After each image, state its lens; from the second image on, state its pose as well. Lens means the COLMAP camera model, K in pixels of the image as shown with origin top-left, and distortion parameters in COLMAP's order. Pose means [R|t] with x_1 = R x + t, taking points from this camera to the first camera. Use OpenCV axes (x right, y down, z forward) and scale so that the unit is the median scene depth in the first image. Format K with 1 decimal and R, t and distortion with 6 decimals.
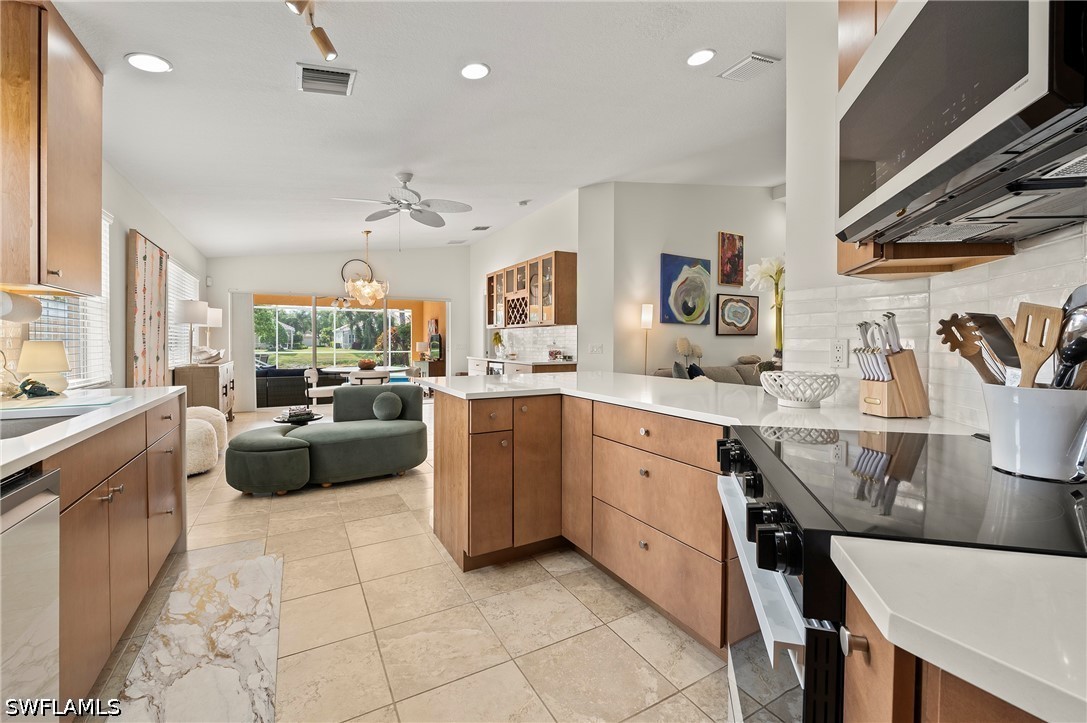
lens RADIAL K [[463.2, 0, 541.3], [0, 463.2, 343.1], [0, 0, 1]] dist [0.001248, -0.000247]
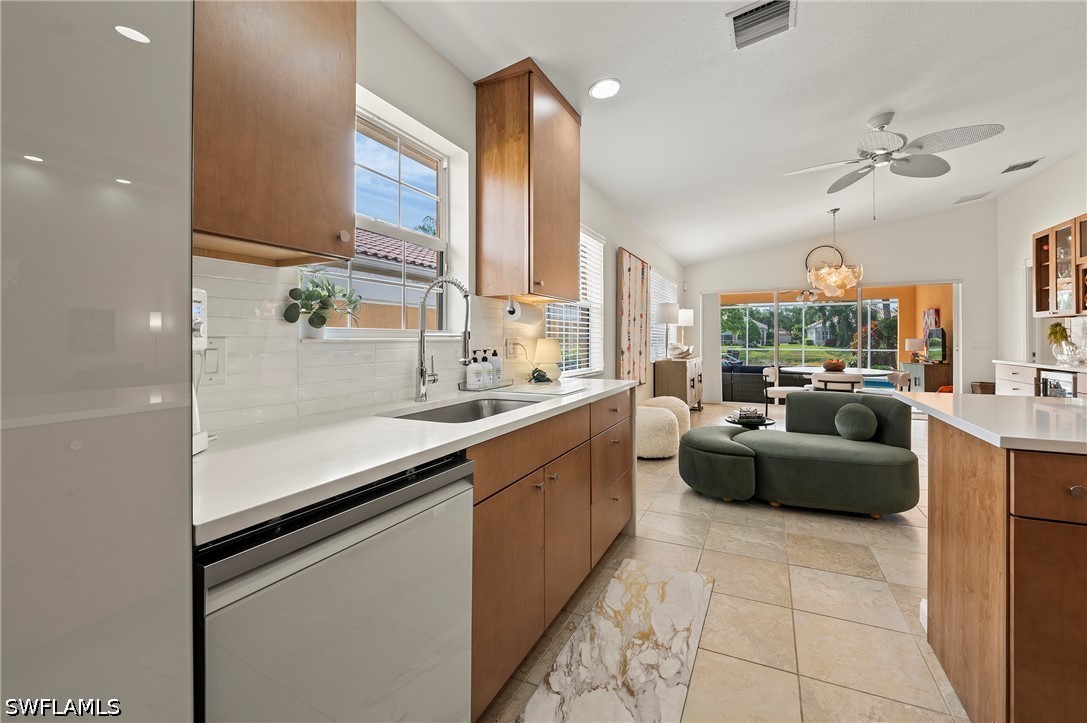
lens RADIAL K [[447.3, 0, 557.5], [0, 447.3, 338.0], [0, 0, 1]] dist [-0.011403, -0.000262]
pose [[0.595983, -0.003918, -0.802988, -0.032959], [0.000004, 0.999988, -0.004877, -0.000057], [0.802997, 0.002904, 0.595976, 0.161202]]
